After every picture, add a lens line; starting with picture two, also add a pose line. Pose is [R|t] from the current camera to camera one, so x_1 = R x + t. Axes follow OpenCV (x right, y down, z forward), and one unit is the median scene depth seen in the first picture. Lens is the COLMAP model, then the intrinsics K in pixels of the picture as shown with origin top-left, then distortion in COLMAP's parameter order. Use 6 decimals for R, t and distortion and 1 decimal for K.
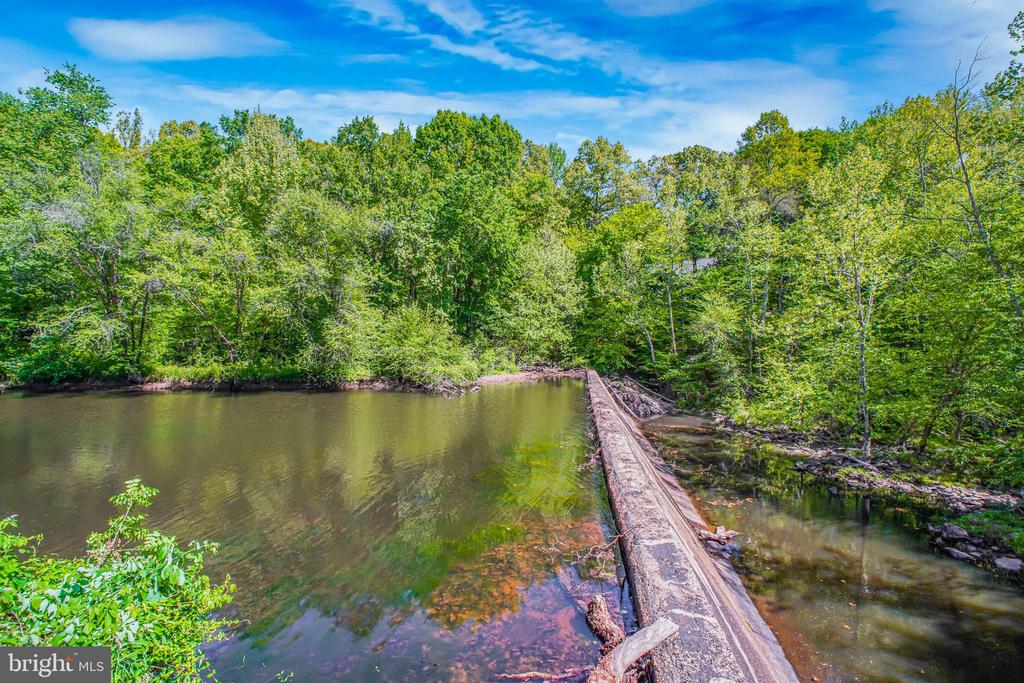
lens RADIAL K [[468.9, 0, 510.4], [0, 468.9, 345.3], [0, 0, 1]] dist [0.003917, -0.008740]
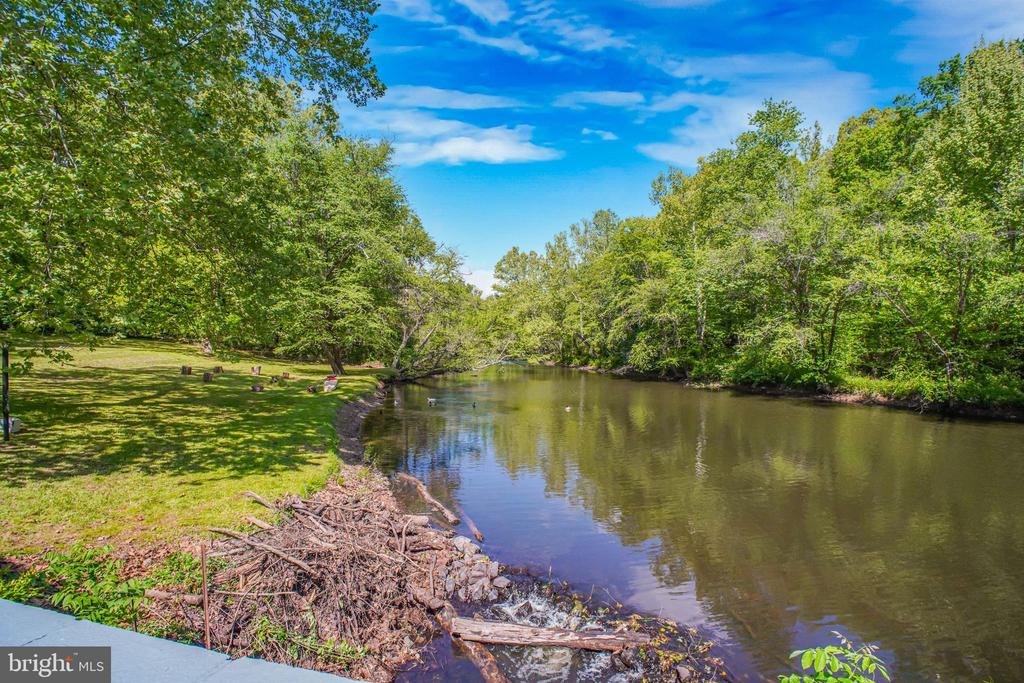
lens RADIAL K [[470.9, 0, 506.6], [0, 470.9, 348.7], [0, 0, 1]] dist [0.002230, -0.007822]
pose [[0.331626, 0.007092, -0.943384, -0.089672], [-0.015446, 0.999879, 0.002087, -0.002853], [0.943284, 0.013879, 0.331696, 0.047801]]
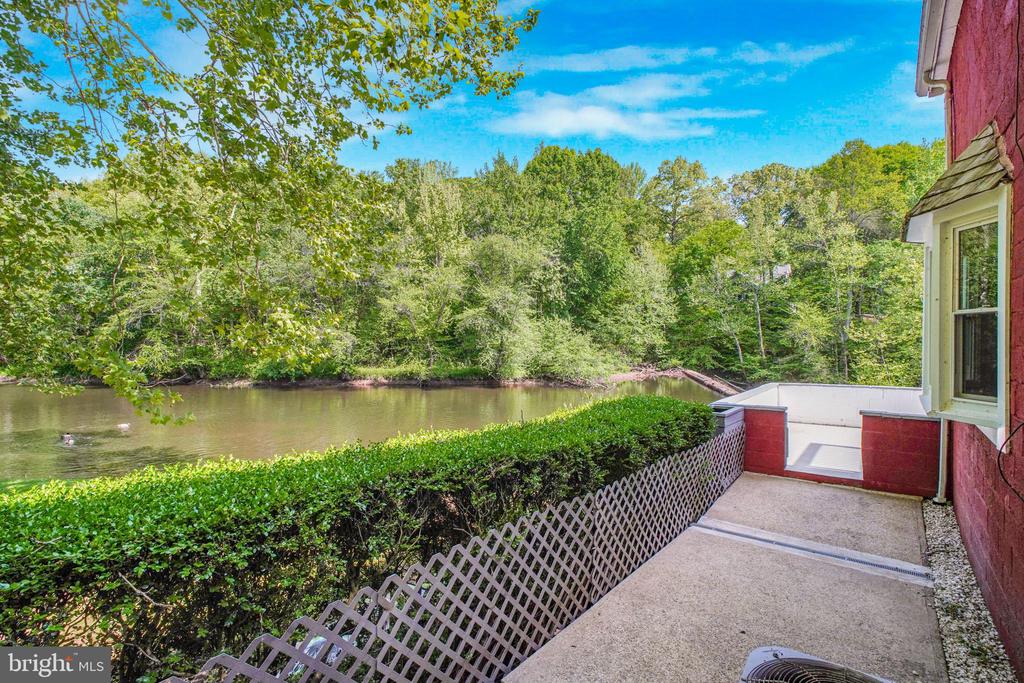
lens RADIAL K [[474.5, 0, 501.0], [0, 474.5, 350.2], [0, 0, 1]] dist [0.009358, -0.011229]
pose [[0.996135, -0.004587, -0.087717, -0.238216], [0.005547, 0.999927, 0.010708, -0.015056], [0.087661, -0.011154, 0.996088, -0.264791]]
